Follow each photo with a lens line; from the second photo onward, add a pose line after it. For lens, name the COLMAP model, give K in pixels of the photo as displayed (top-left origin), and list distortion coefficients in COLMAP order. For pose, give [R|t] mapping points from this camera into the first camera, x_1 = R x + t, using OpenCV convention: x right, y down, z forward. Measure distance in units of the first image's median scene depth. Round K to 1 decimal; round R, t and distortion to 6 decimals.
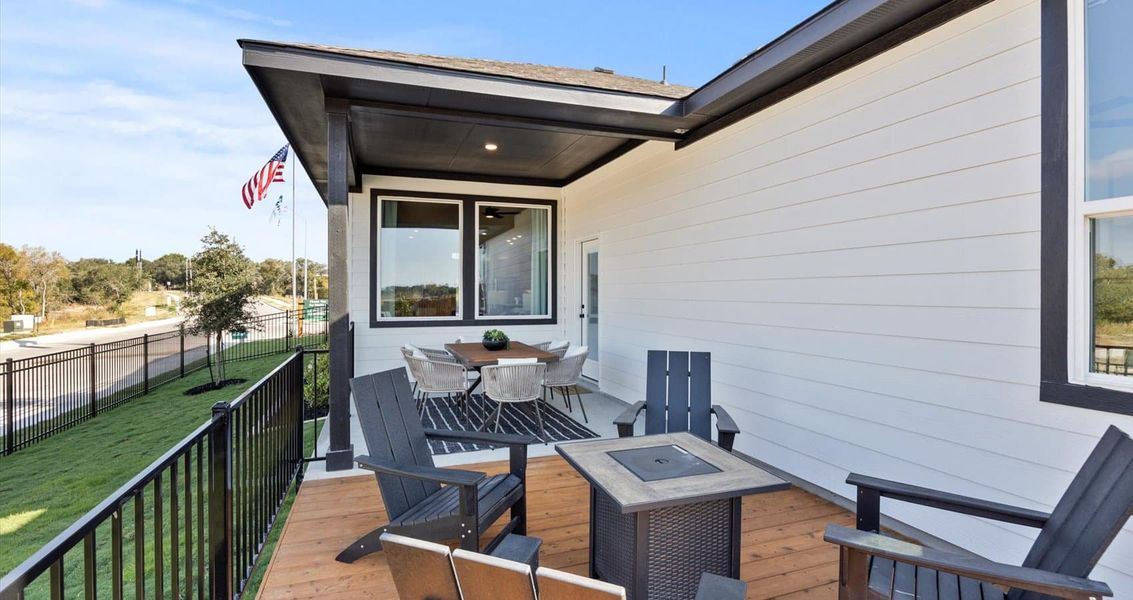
lens RADIAL K [[501.2, 0, 547.9], [0, 501.2, 290.4], [0, 0, 1]] dist [-0.004329, 0.001059]
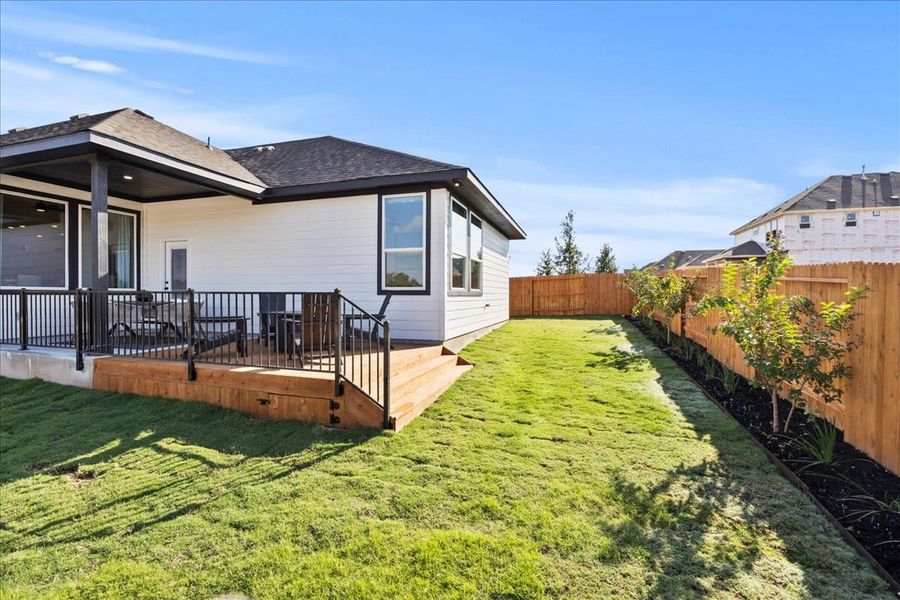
lens RADIAL K [[405.0, 0, 446.9], [0, 405.0, 299.6], [0, 0, 1]] dist [-0.010097, -0.000324]
pose [[0.583953, -0.011285, 0.811709, -0.455504], [-0.002924, 0.999868, 0.016004, 0.064040], [-0.811782, -0.011719, 0.583842, -0.465285]]
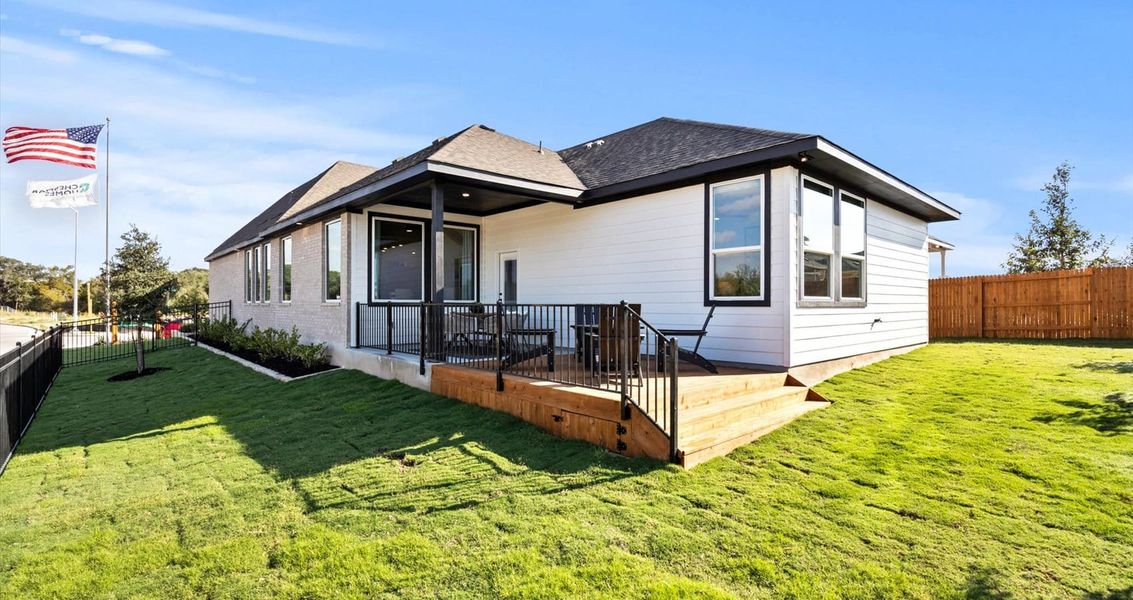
lens RADIAL K [[512.9, 0, 575.8], [0, 512.9, 306.9], [0, 0, 1]] dist [-0.008587, -0.000283]
pose [[0.904164, -0.005814, 0.427146, -0.416309], [0.002481, 0.999962, 0.008359, 0.060636], [-0.427179, -0.006498, 0.904144, -0.573458]]
